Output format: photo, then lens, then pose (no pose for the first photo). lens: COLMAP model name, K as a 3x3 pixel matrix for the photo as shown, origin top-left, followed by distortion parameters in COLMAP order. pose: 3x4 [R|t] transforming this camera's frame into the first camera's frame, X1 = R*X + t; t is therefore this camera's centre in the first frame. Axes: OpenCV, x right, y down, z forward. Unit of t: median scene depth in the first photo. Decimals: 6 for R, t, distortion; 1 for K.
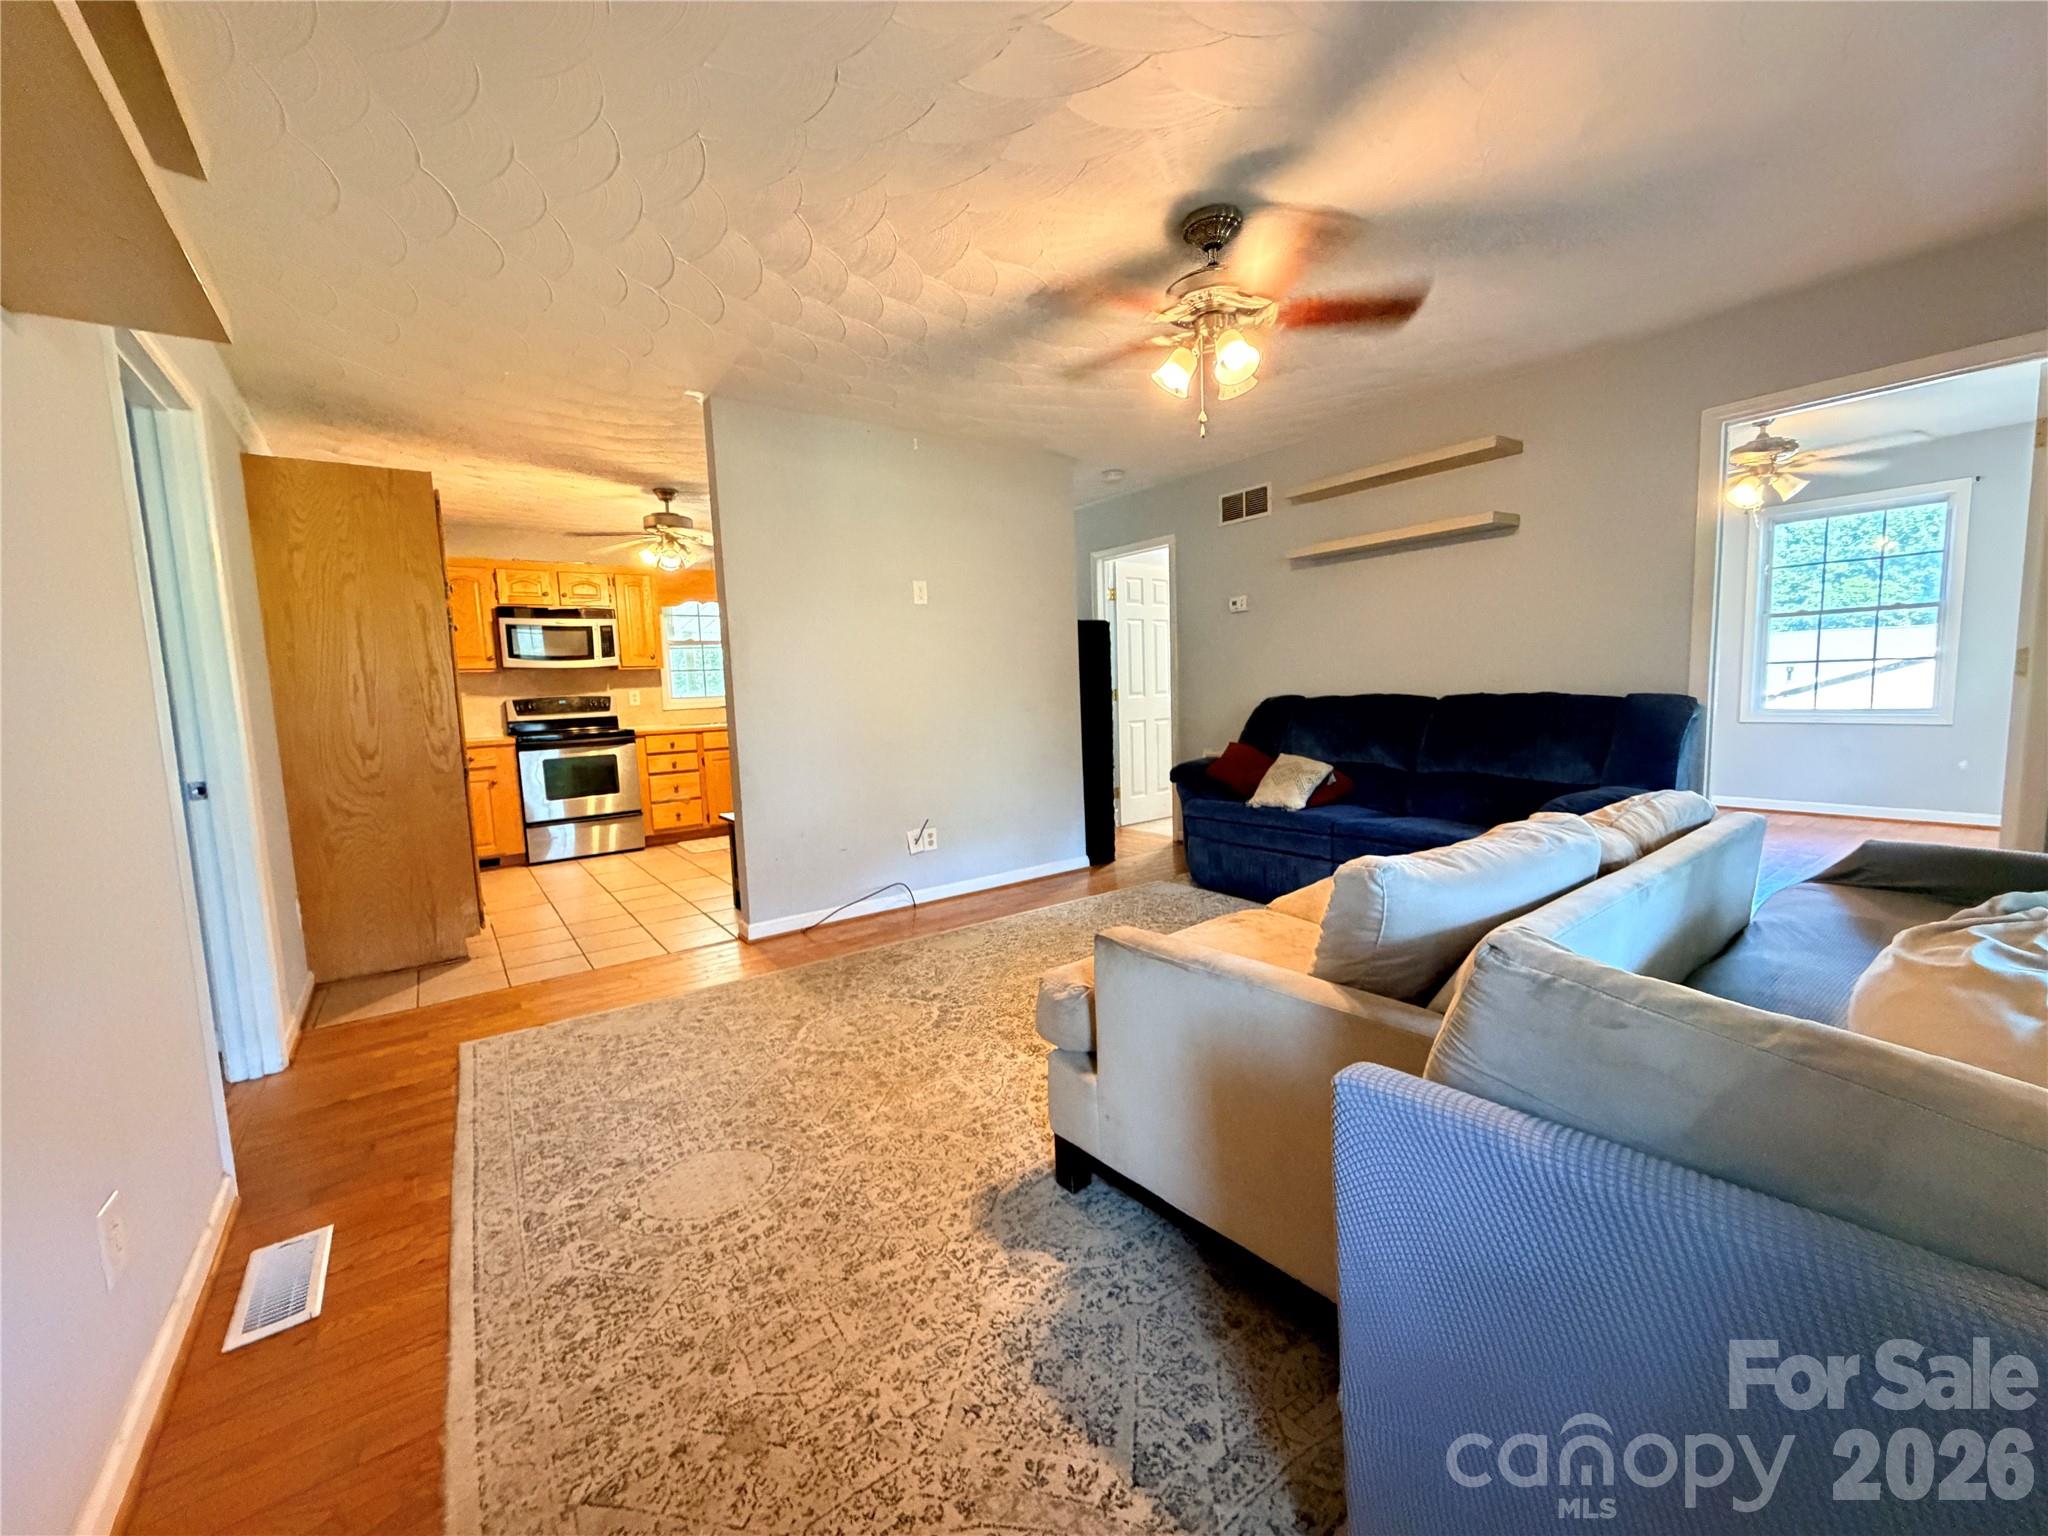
lens RADIAL K [[820.5, 0, 1030.3], [0, 820.5, 764.1], [0, 0, 1]] dist [-0.000954, 0.001192]
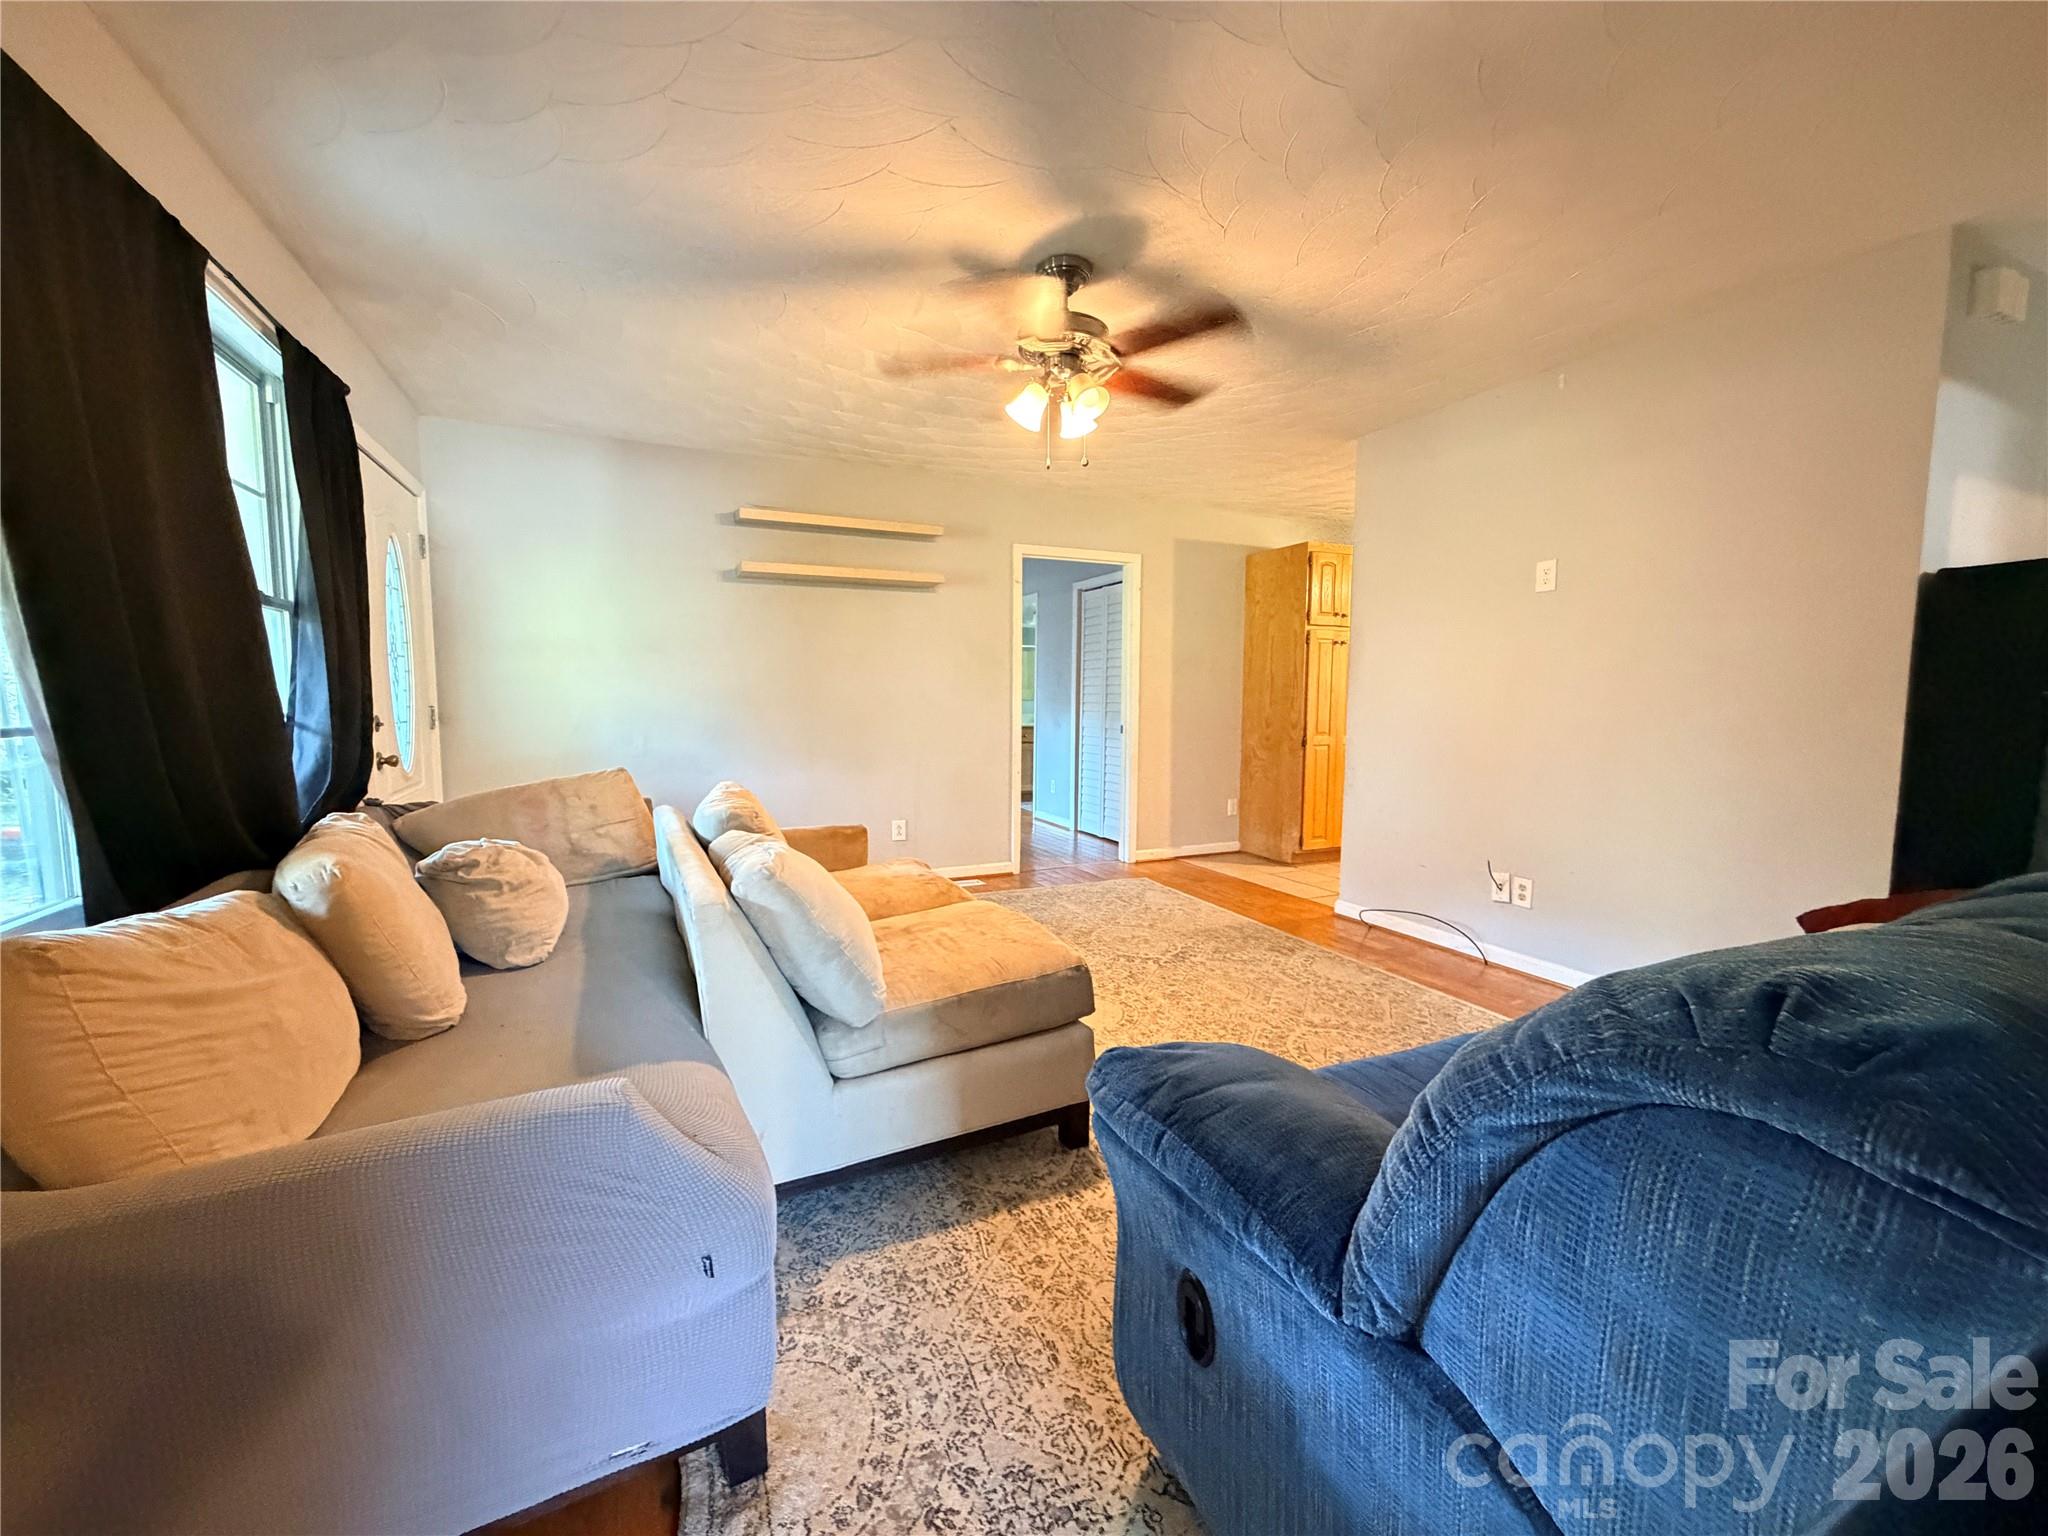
lens RADIAL K [[820.5, 0, 1027.8], [0, 820.5, 763.0], [0, 0, 1]] dist [-0.000954, 0.001192]
pose [[-0.197847, 0.117445, -0.973172, 0.856705], [-0.101021, 0.985067, 0.139418, -0.108831], [0.975014, 0.125894, -0.183028, 0.799335]]
